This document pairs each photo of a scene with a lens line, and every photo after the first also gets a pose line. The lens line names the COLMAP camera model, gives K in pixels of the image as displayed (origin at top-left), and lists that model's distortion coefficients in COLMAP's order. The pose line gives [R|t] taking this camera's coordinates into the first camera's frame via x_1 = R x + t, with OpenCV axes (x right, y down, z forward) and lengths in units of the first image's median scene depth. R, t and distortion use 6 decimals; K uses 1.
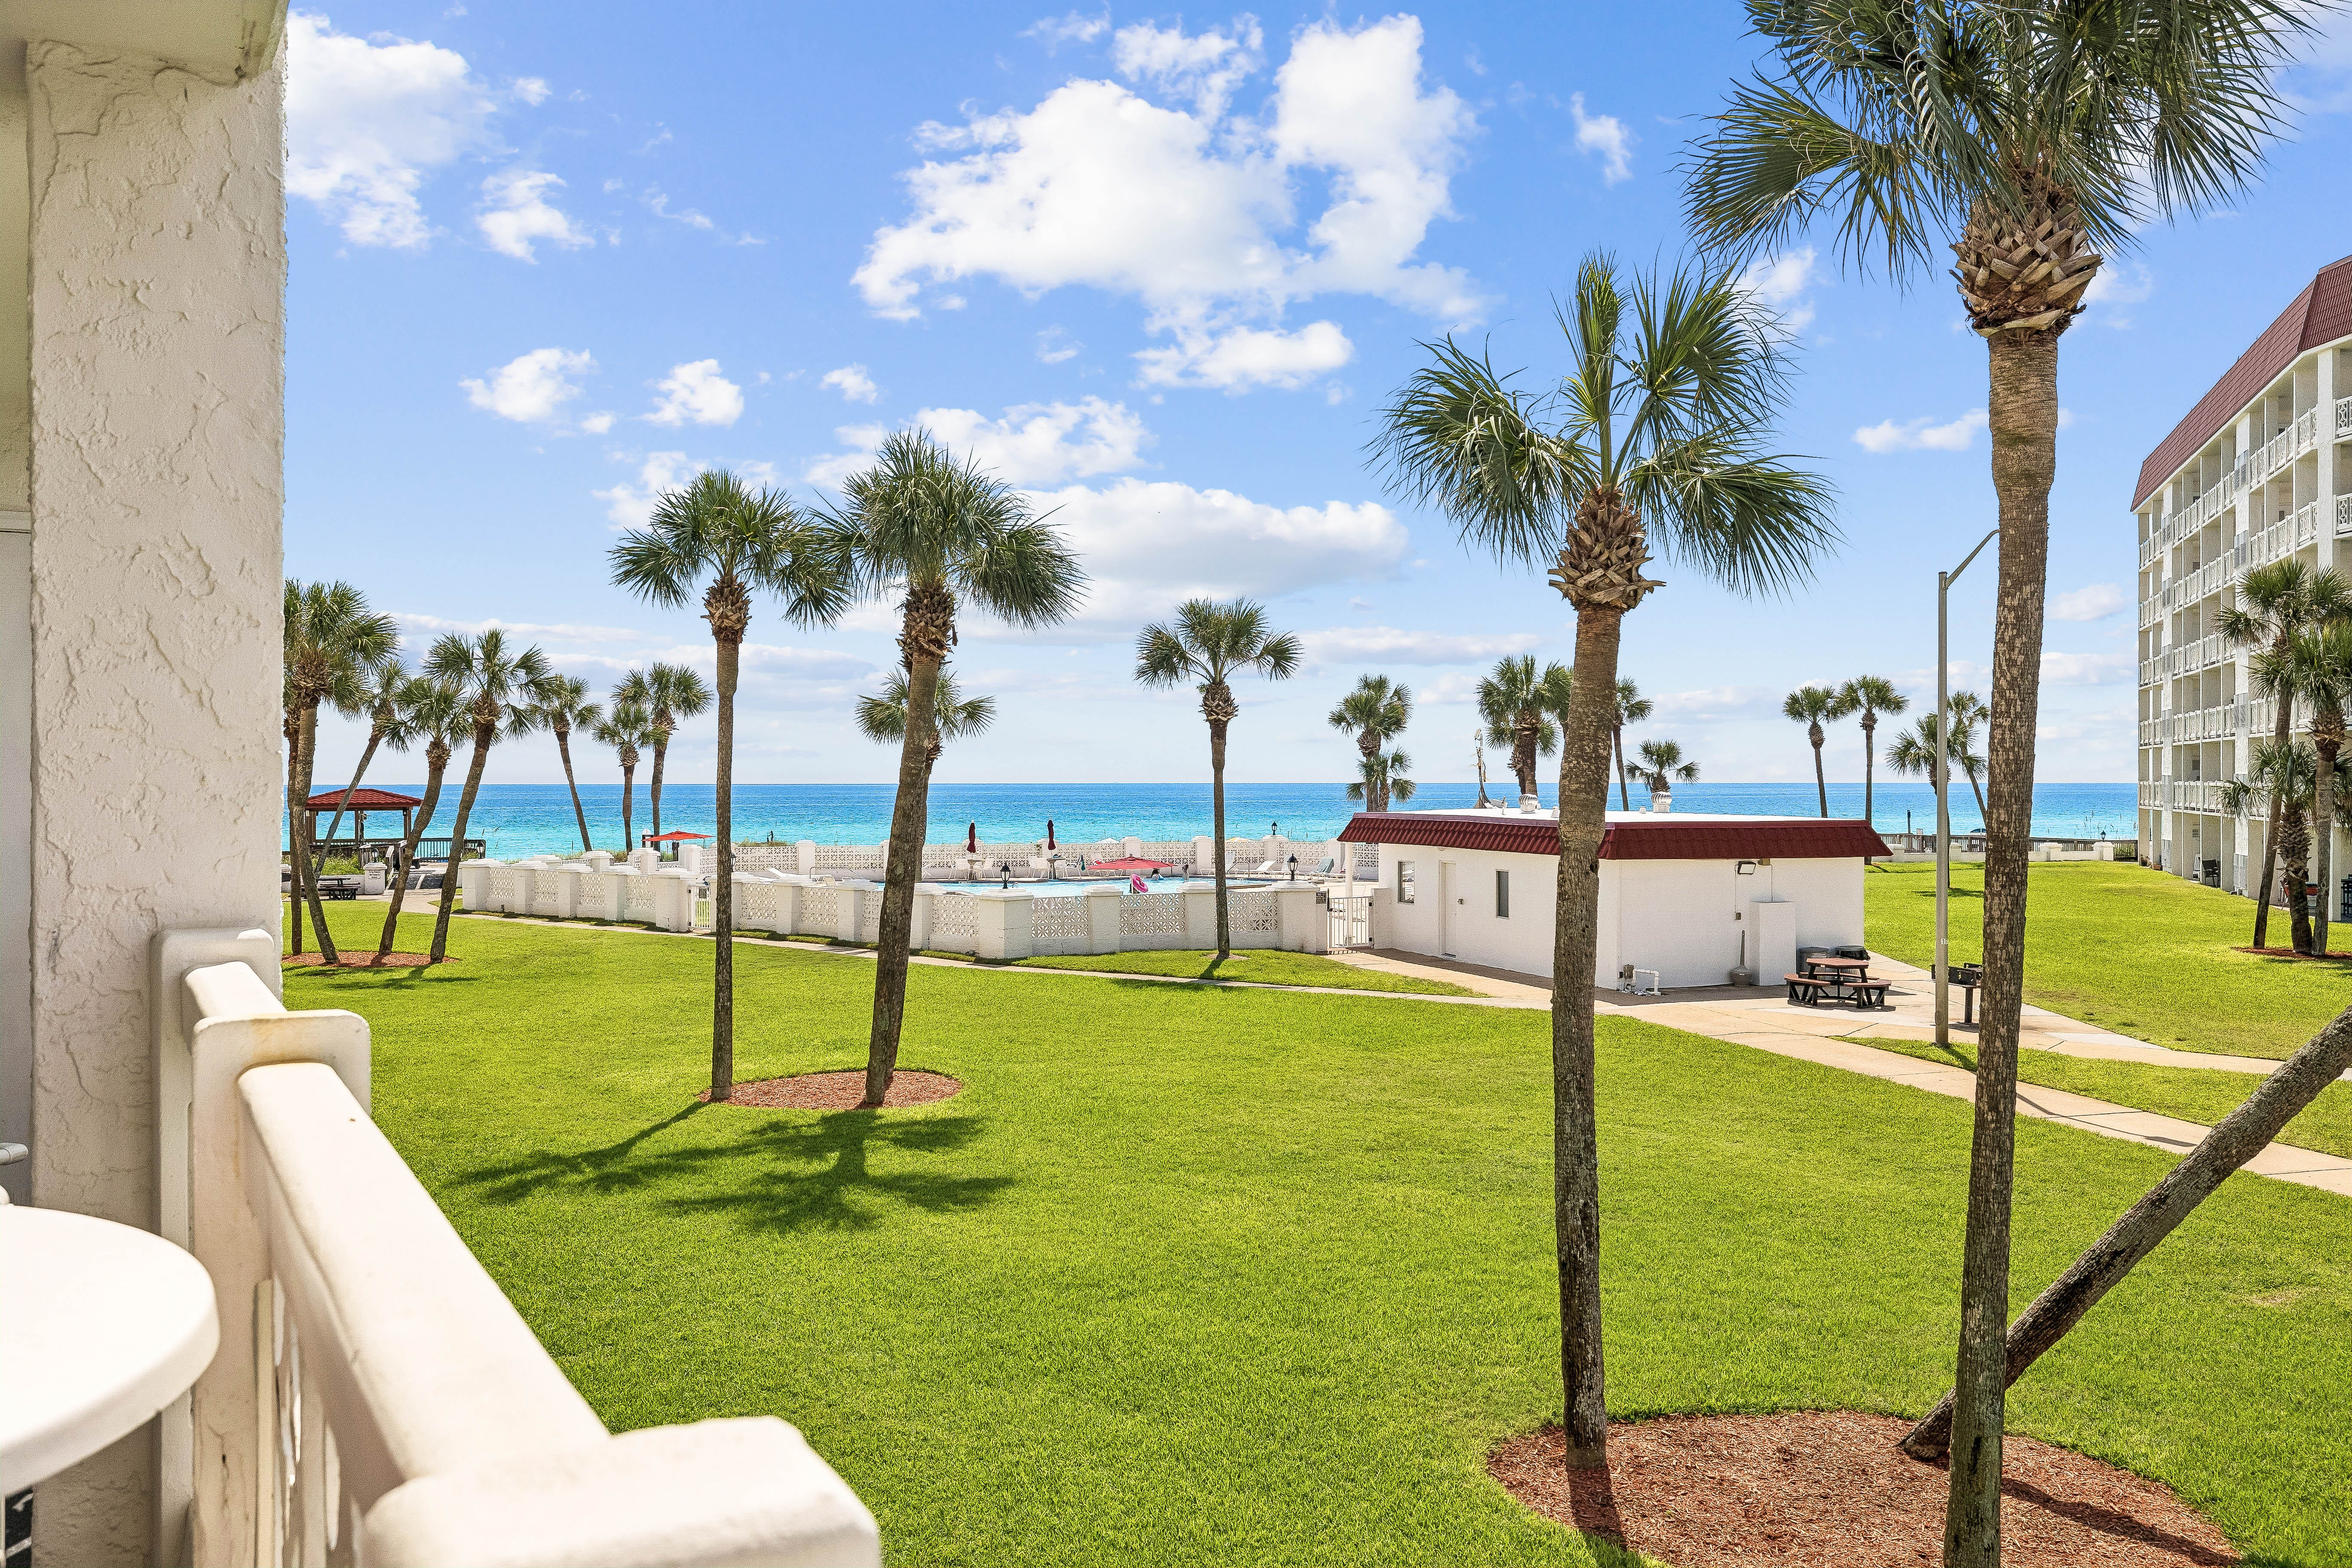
lens RADIAL K [[1920.7, 0, 1212.0], [0, 1920.7, 778.2], [0, 0, 1]] dist [0.003349, 0.010120]
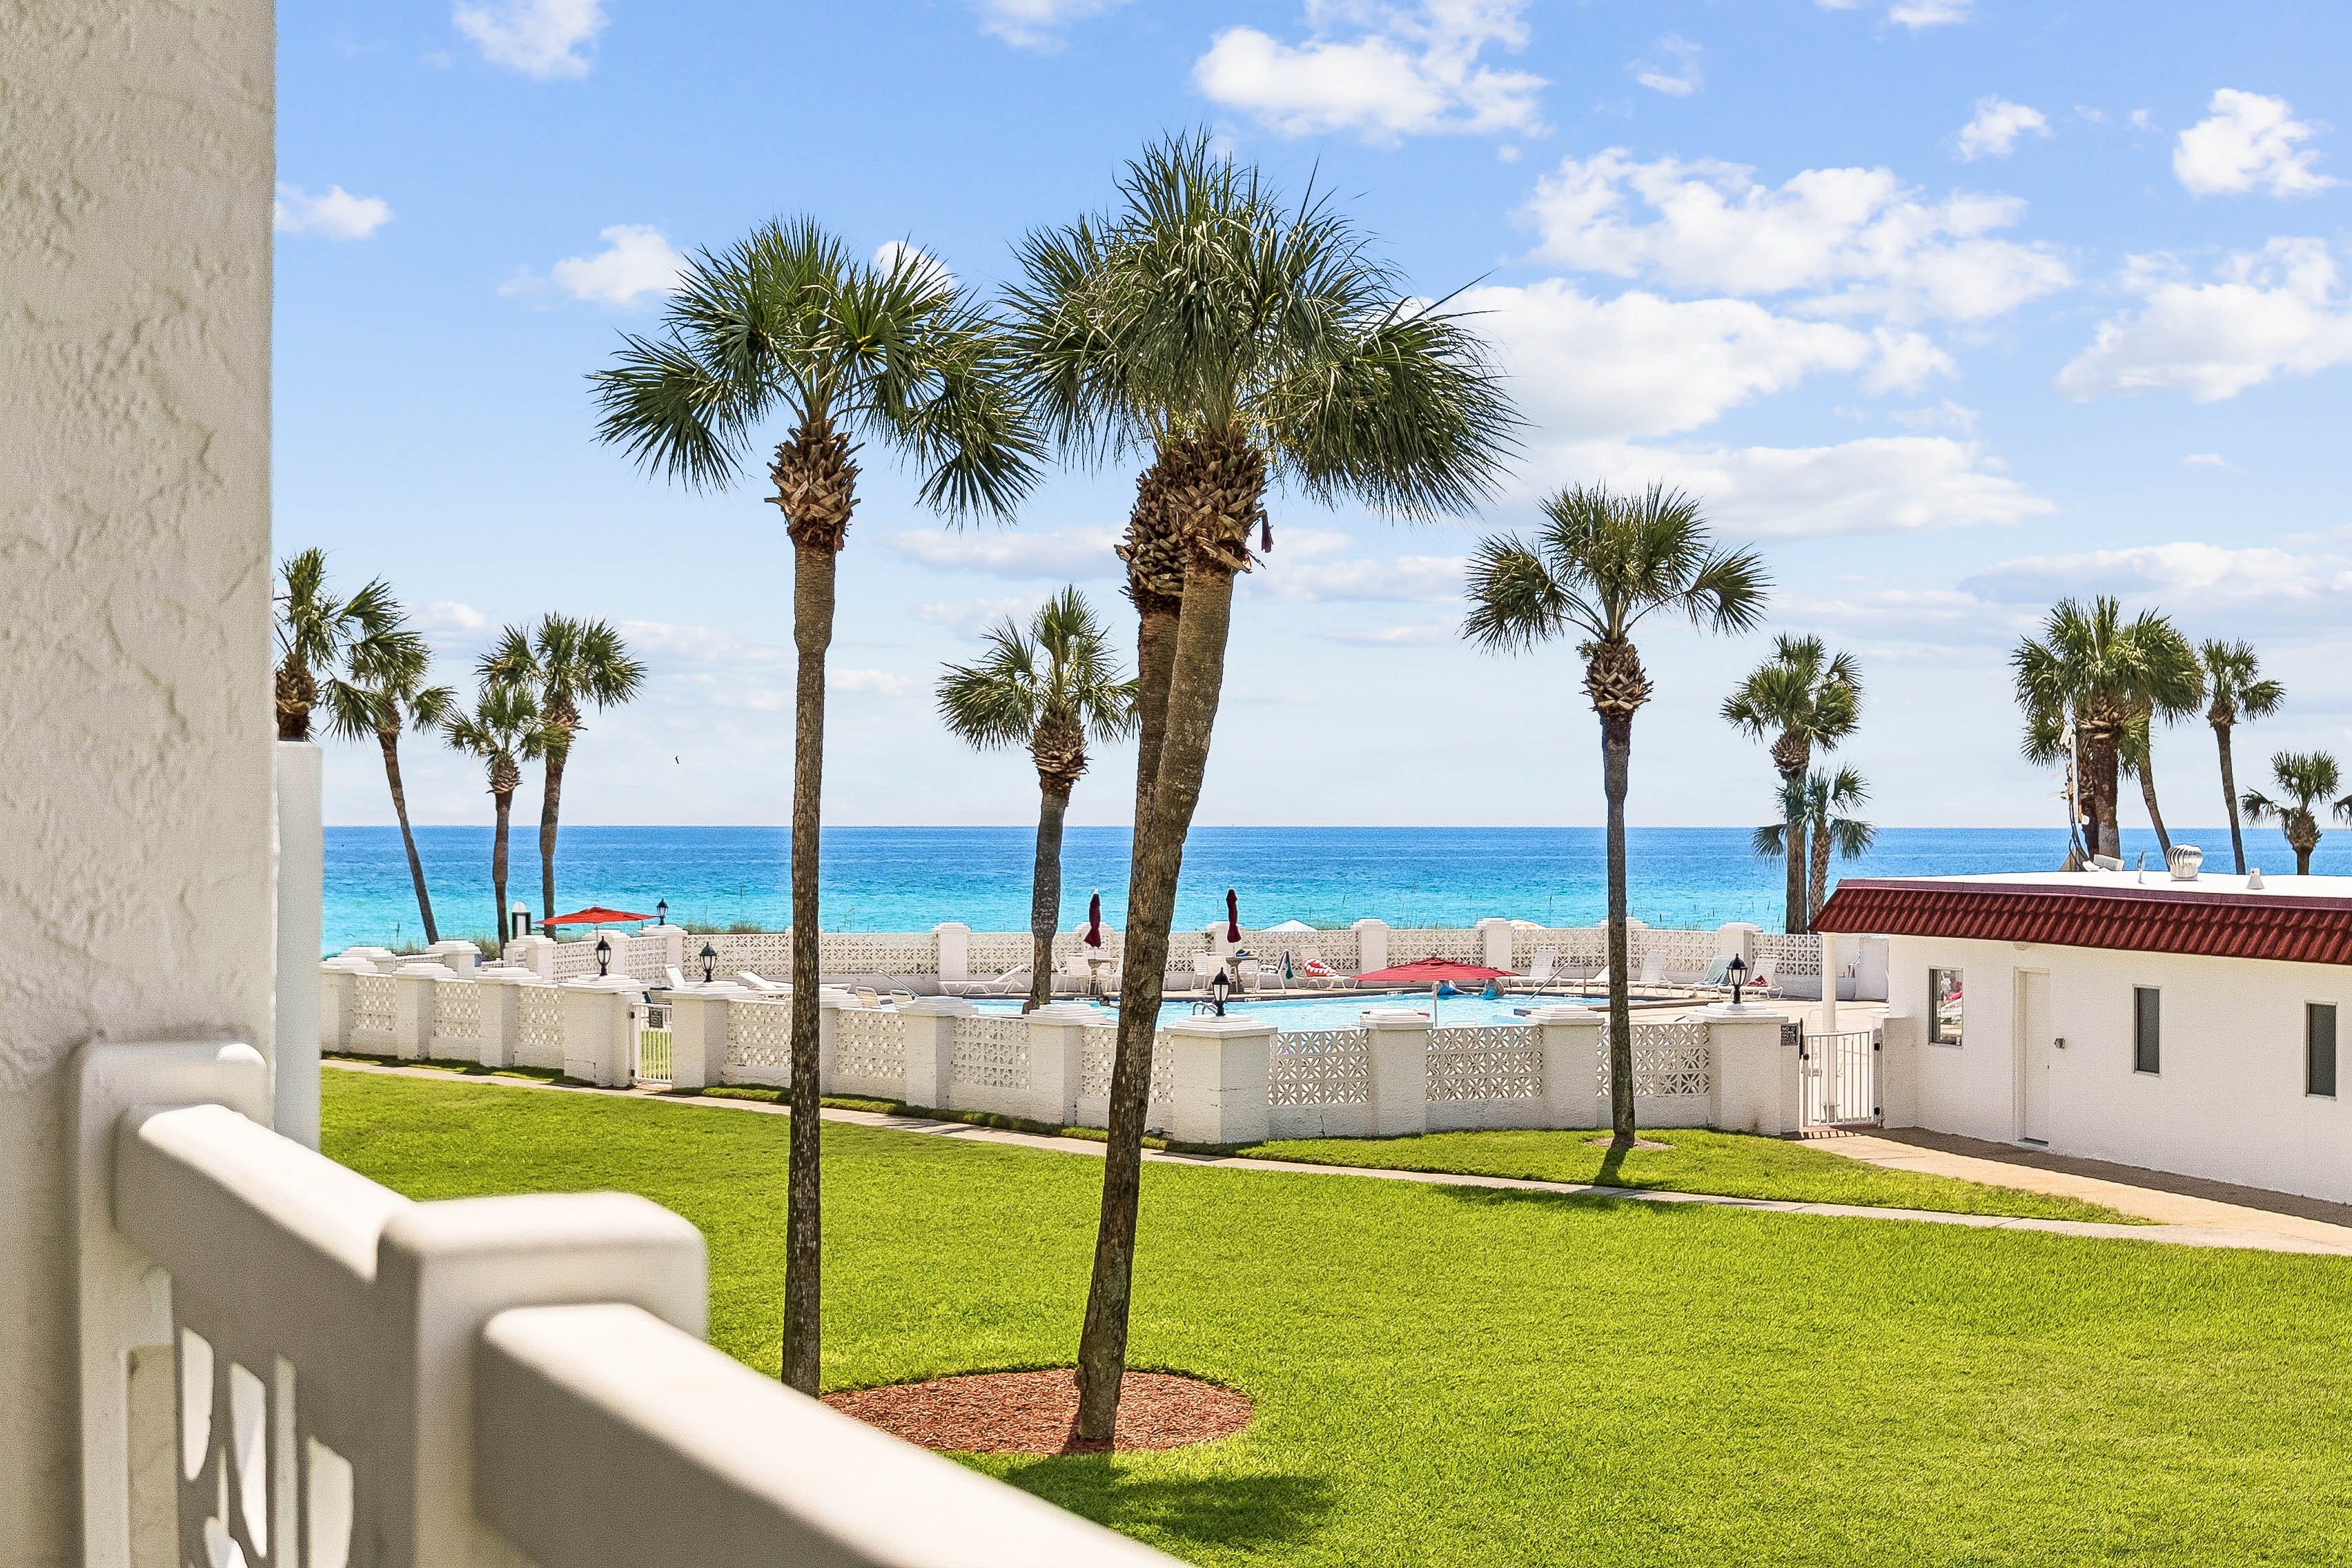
lens RADIAL K [[3228.3, 0, 1261.5], [0, 3228.3, 801.6], [0, 0, 1]] dist [-0.051259, 0.000000]
pose [[0.998969, 0.001961, -0.045366, -0.055572], [-0.002198, 0.999984, -0.005183, 0.001120], [0.045355, 0.005277, 0.998957, 0.082266]]
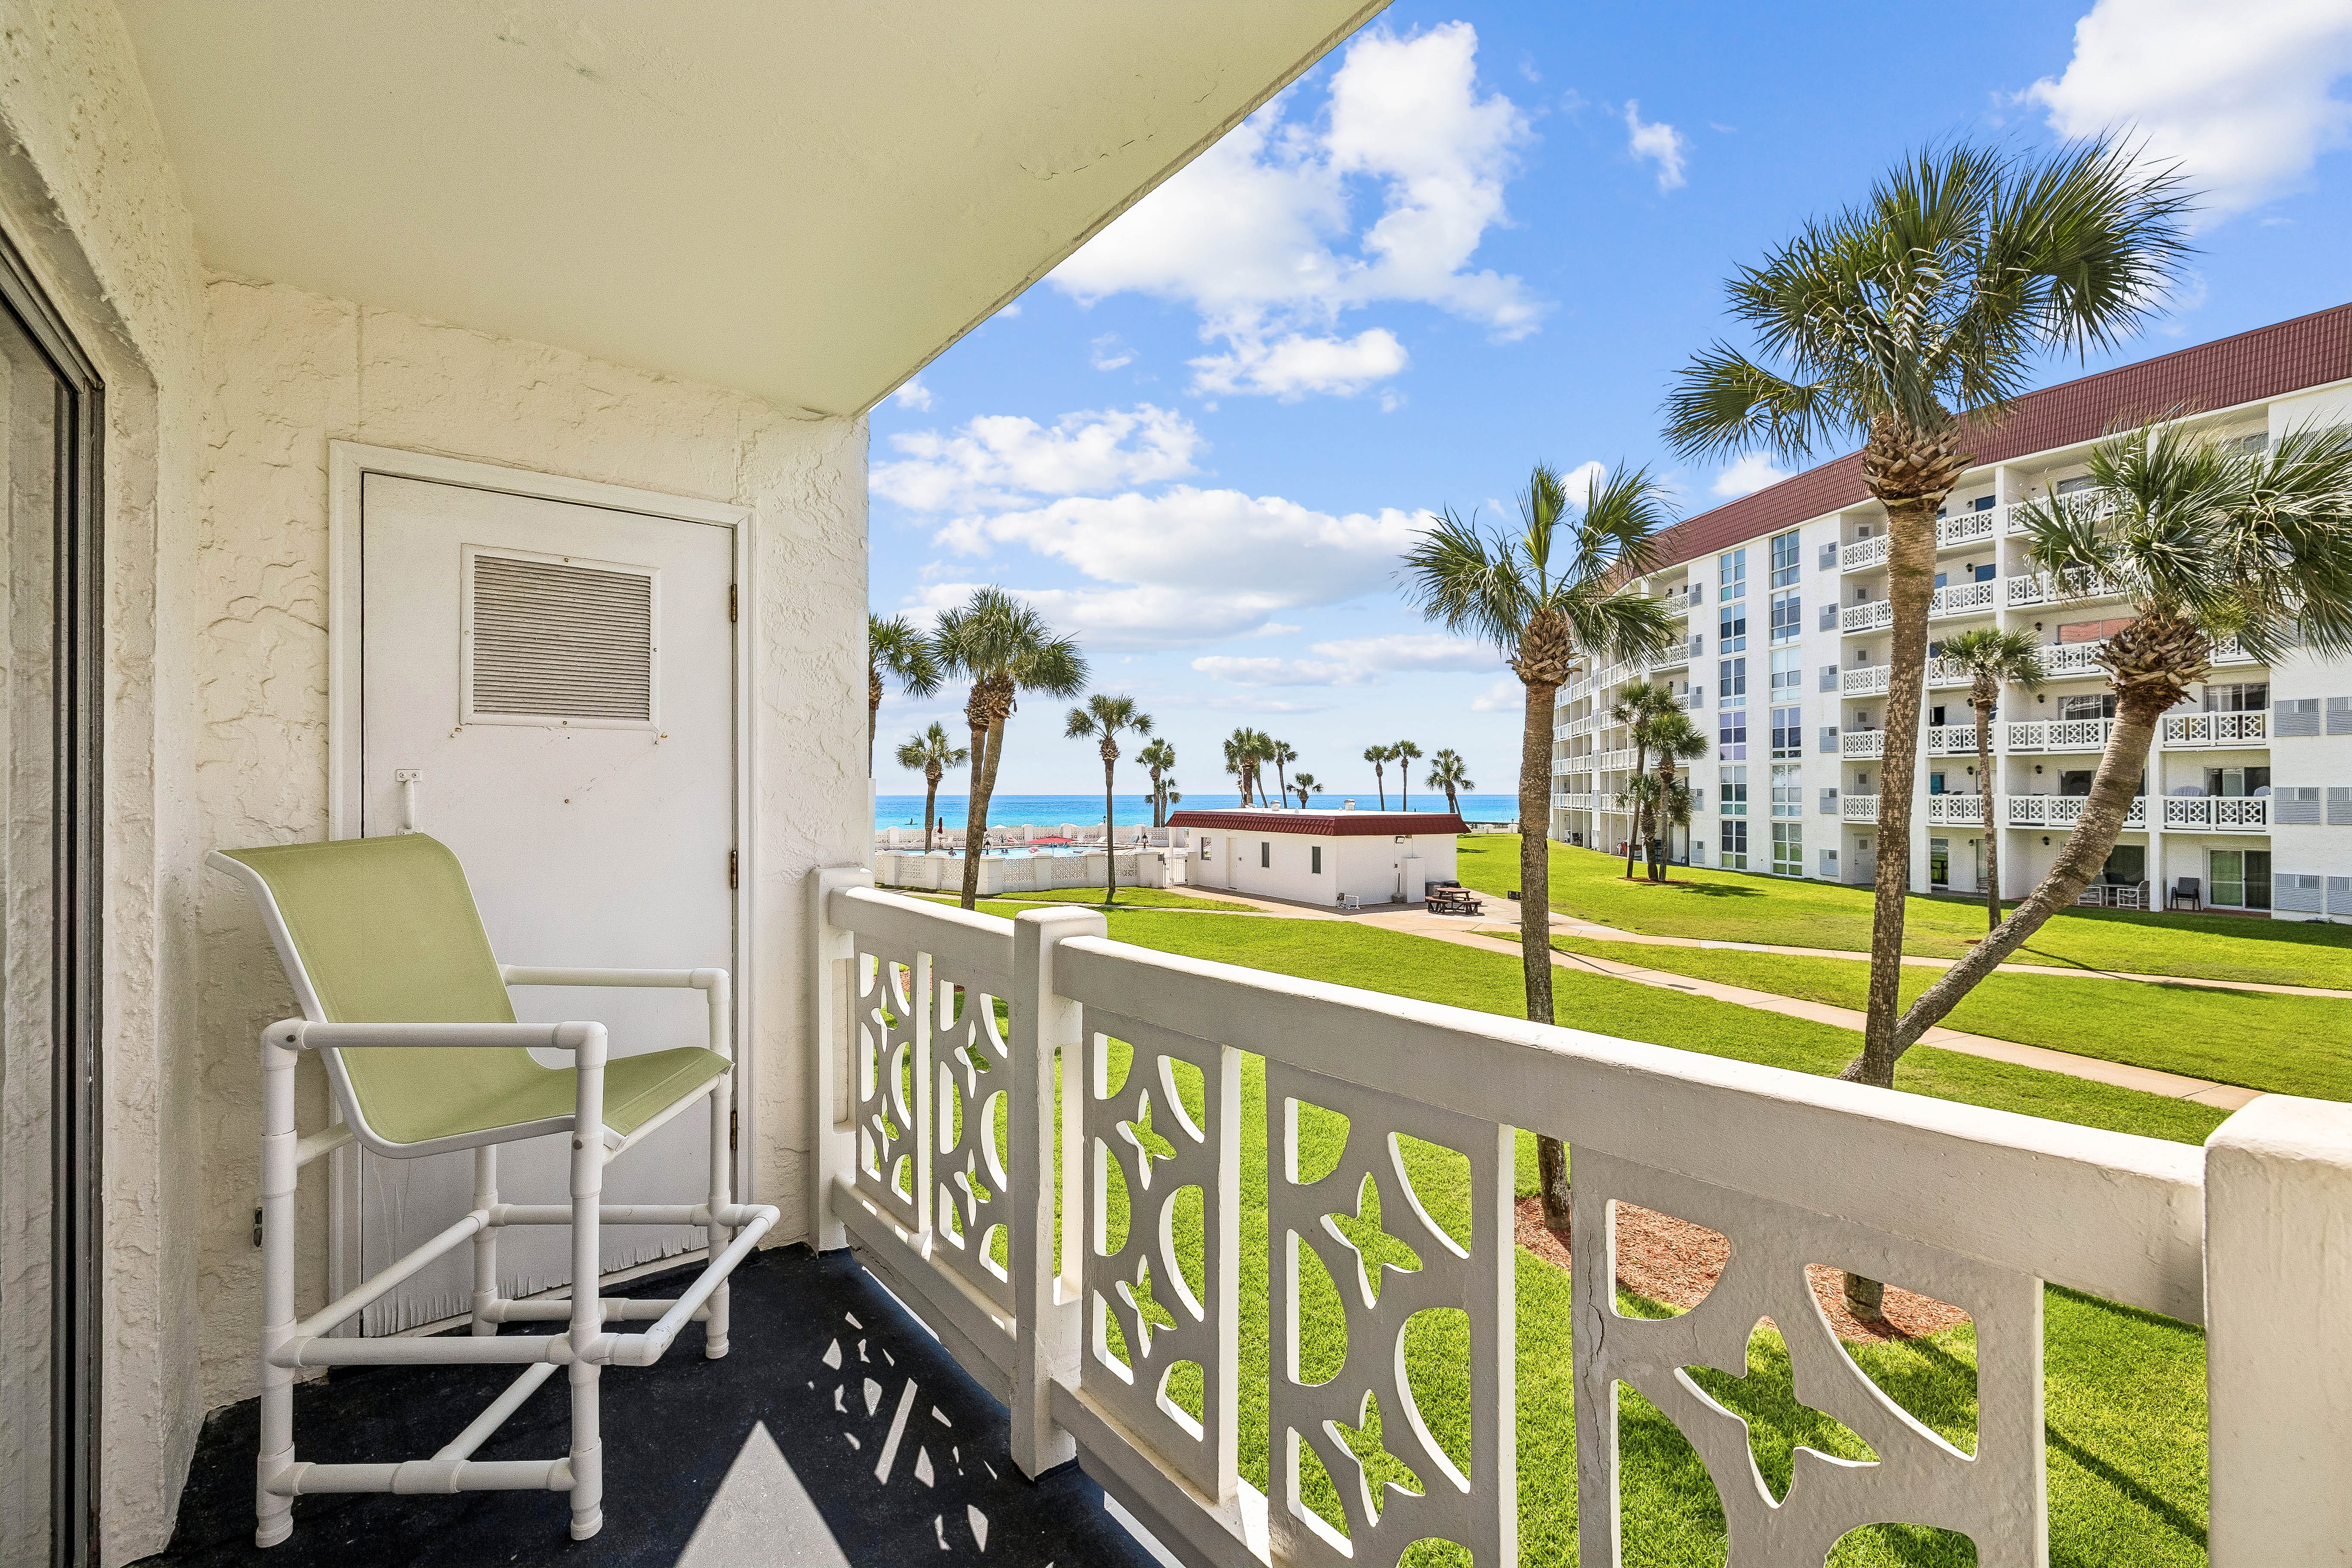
lens RADIAL K [[989.1, 0, 1190.1], [0, 989.1, 782.7], [0, 0, 1]] dist [0.001573, -0.000254]
pose [[0.987150, 0.001600, 0.159787, -0.070174], [-0.000053, 0.999953, -0.009686, 0.000461], [-0.159795, 0.009553, 0.987104, 0.074804]]
